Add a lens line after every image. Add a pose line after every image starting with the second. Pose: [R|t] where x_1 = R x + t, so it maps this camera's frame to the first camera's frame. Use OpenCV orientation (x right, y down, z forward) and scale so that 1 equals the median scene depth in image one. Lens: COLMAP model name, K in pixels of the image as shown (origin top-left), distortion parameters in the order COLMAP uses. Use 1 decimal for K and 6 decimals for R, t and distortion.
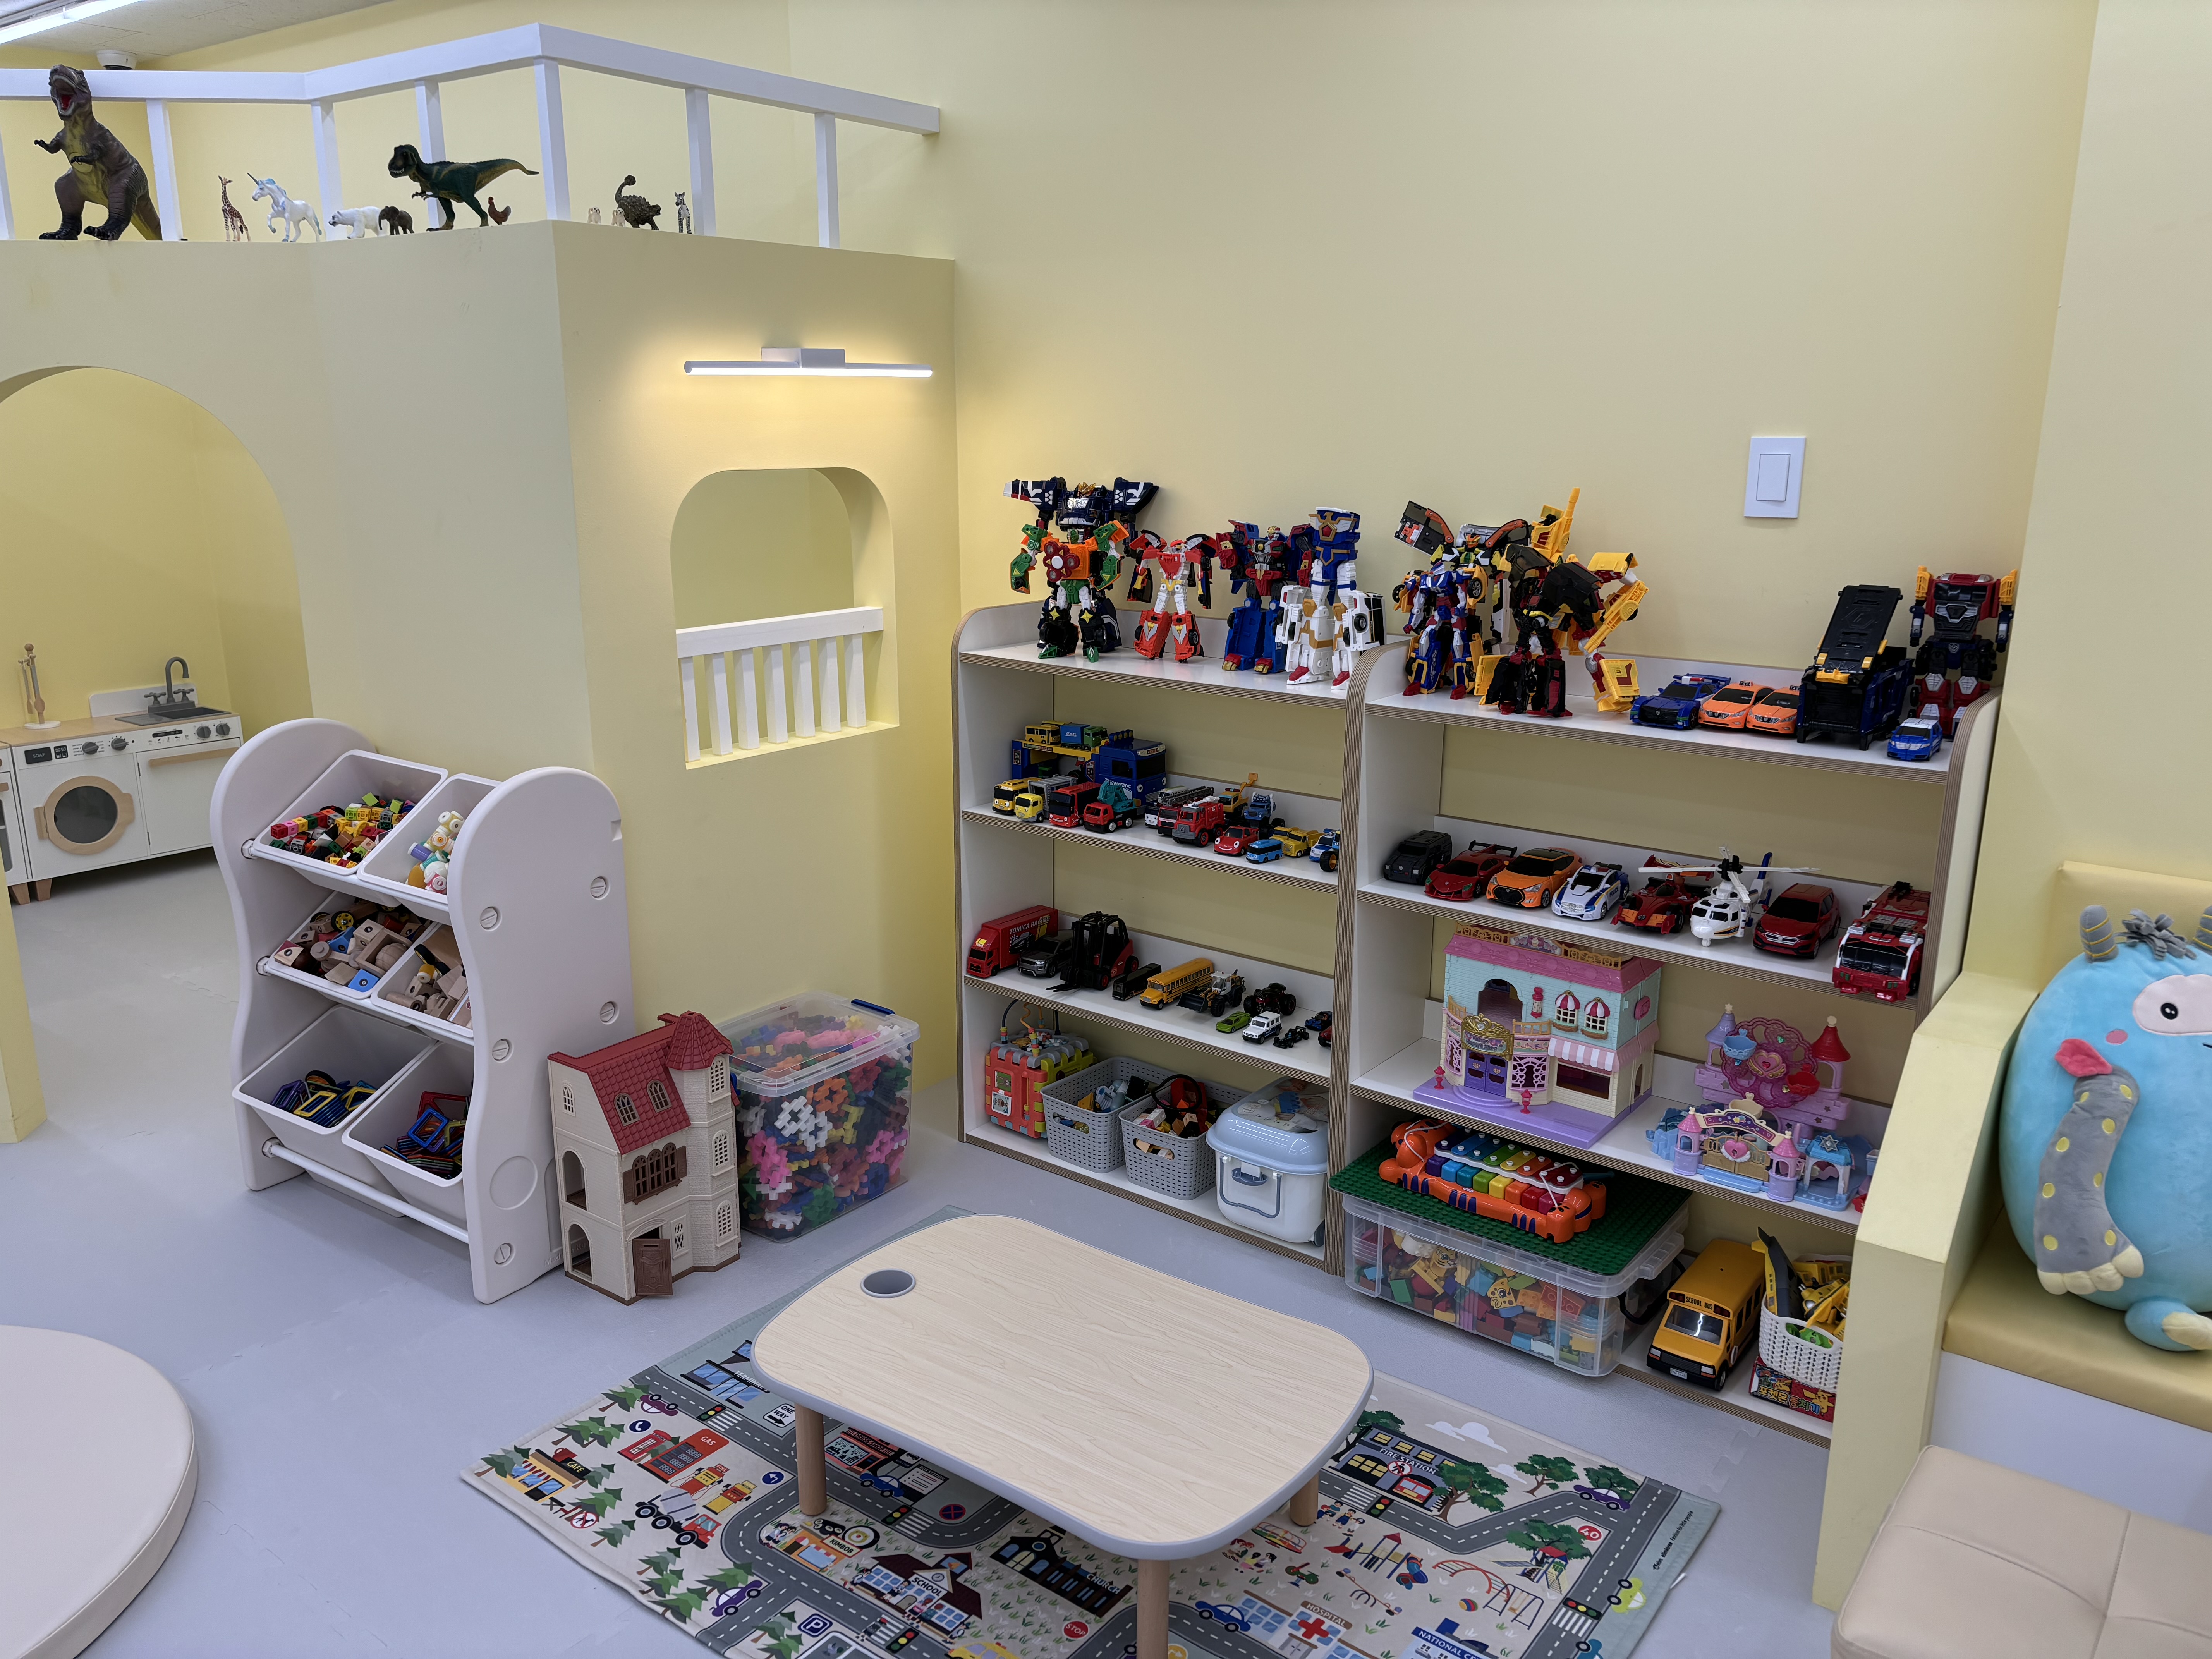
lens RADIAL K [[1662.2, 0, 1109.3], [0, 1662.2, 833.8], [0, 0, 1]] dist [0.001515, -0.003035]
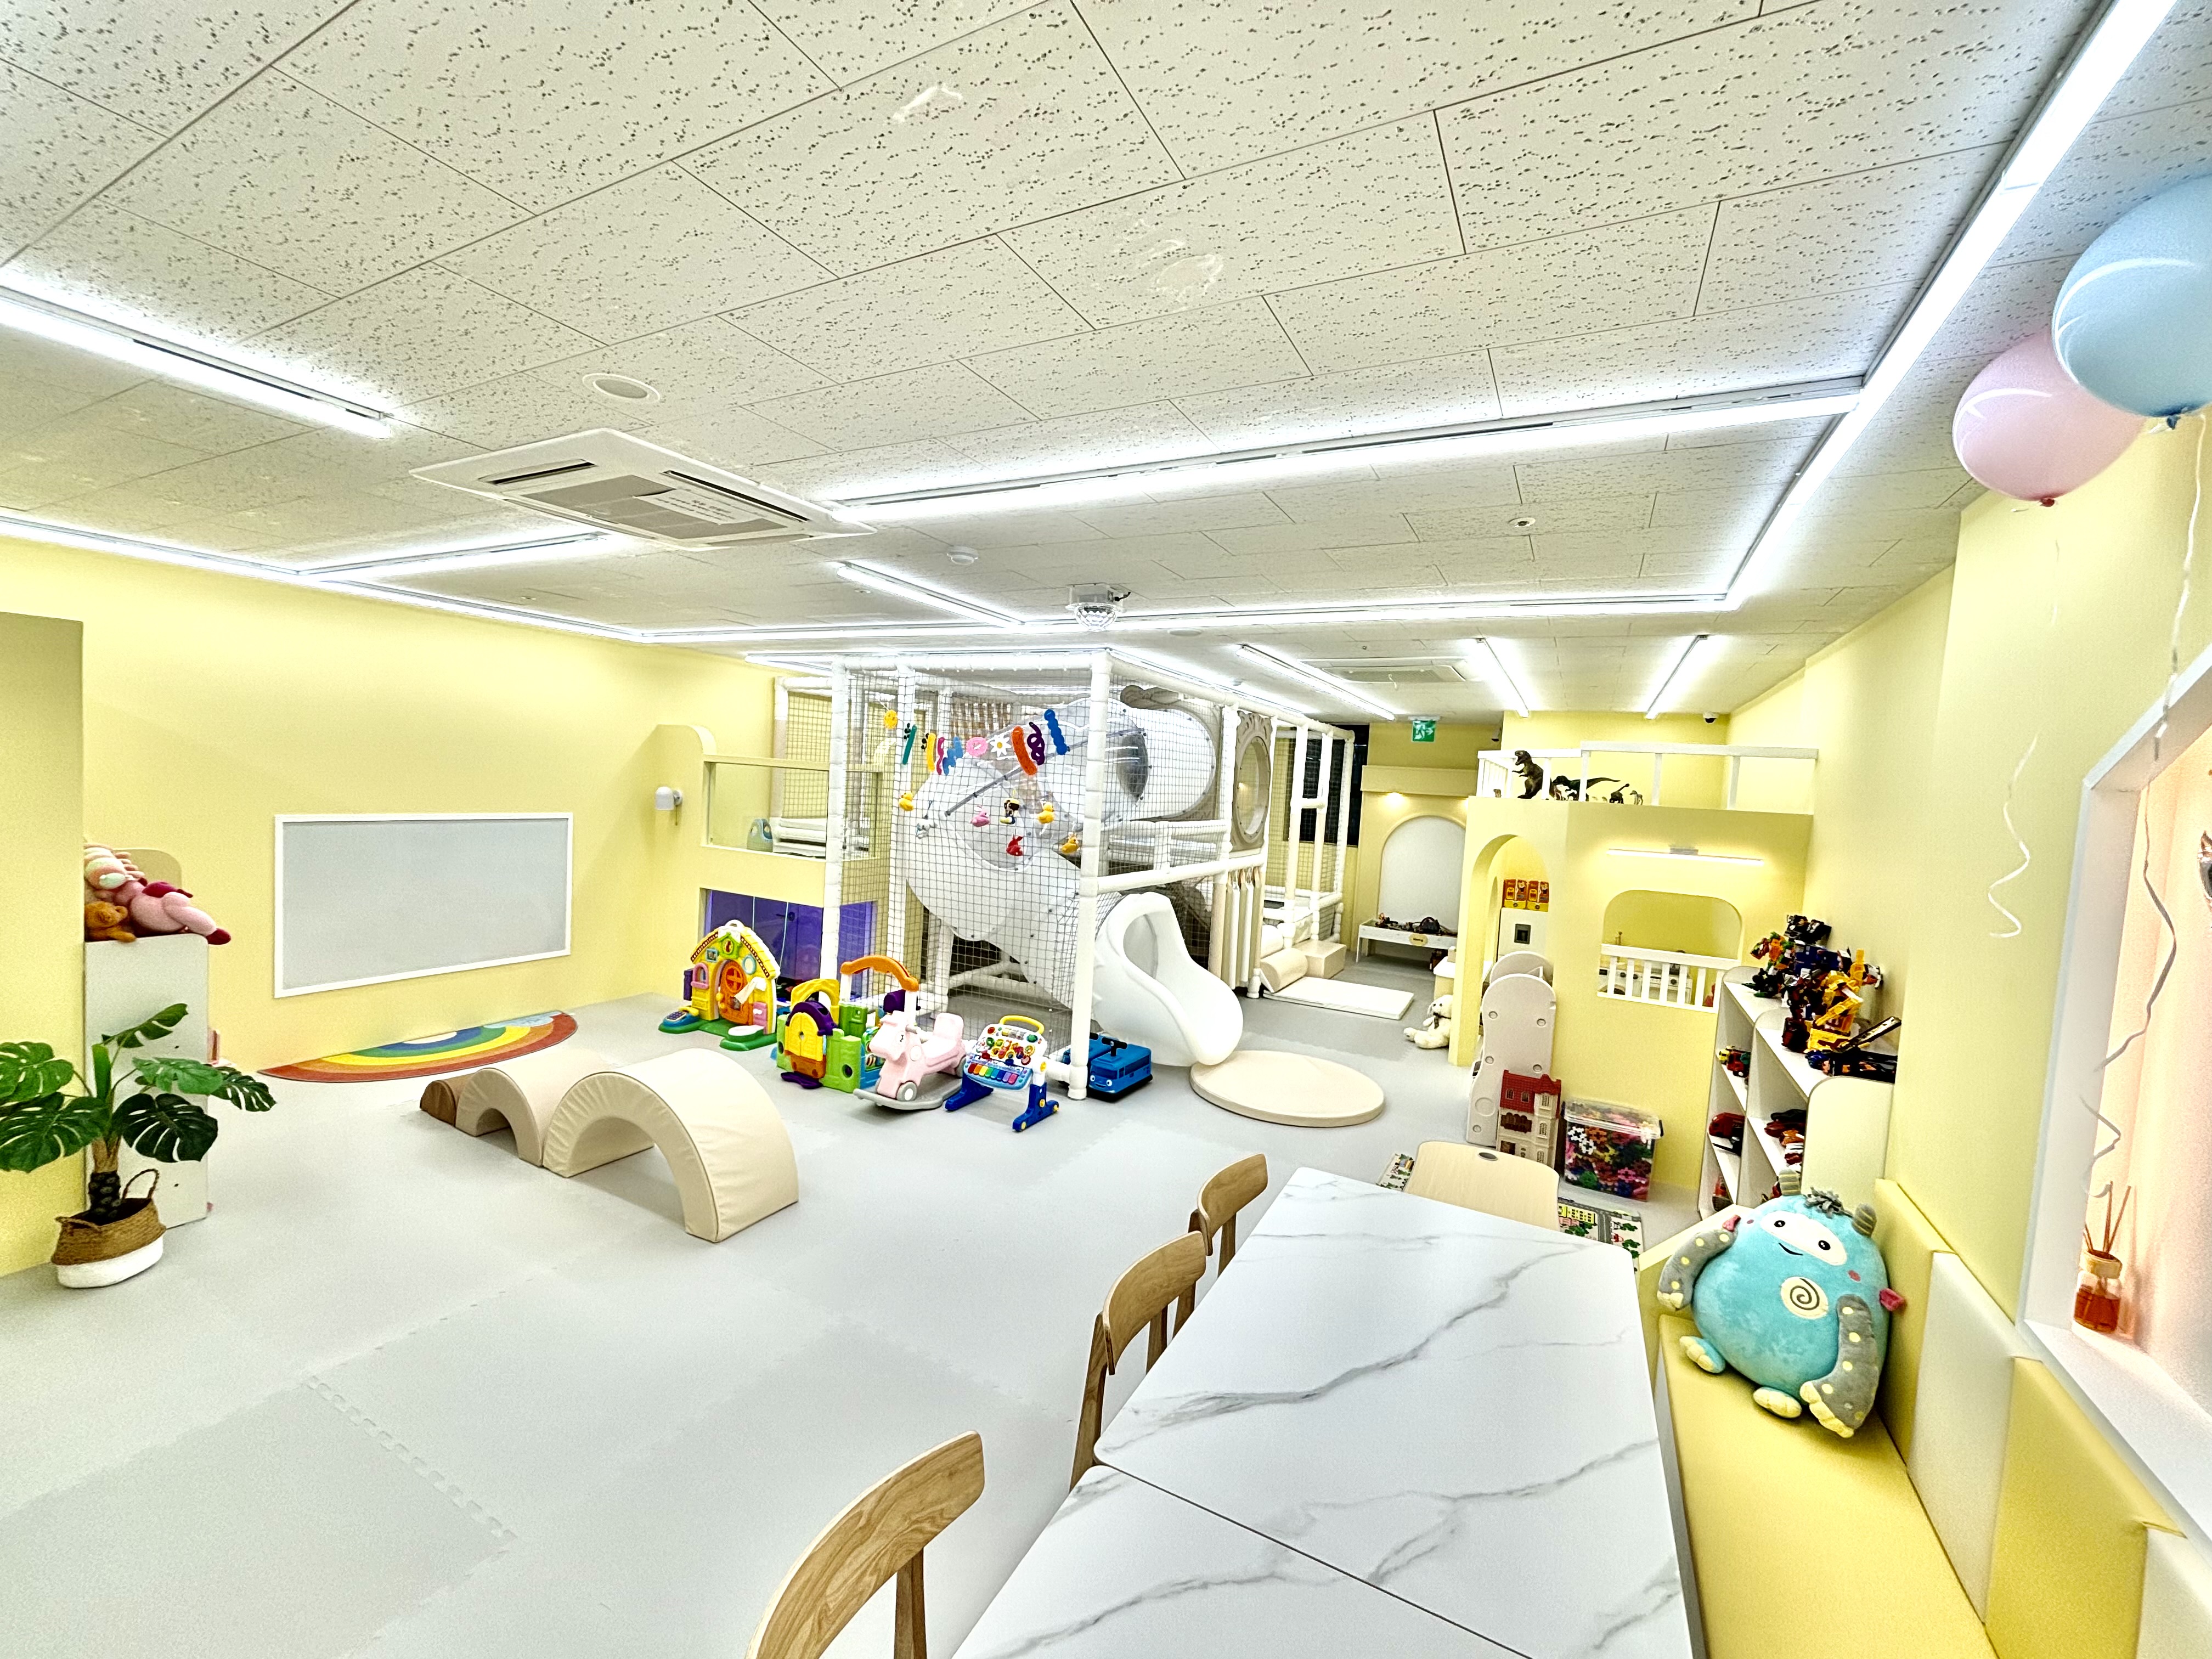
lens RADIAL K [[889.3, 0, 1107.5], [0, 889.3, 827.3], [0, 0, 1]] dist [0.000106, 0.000001]
pose [[0.149425, 0.062790, -0.986777, 1.023406], [-0.296235, 0.954983, 0.015909, -0.088360], [0.943354, 0.289940, 0.161299, -0.039274]]
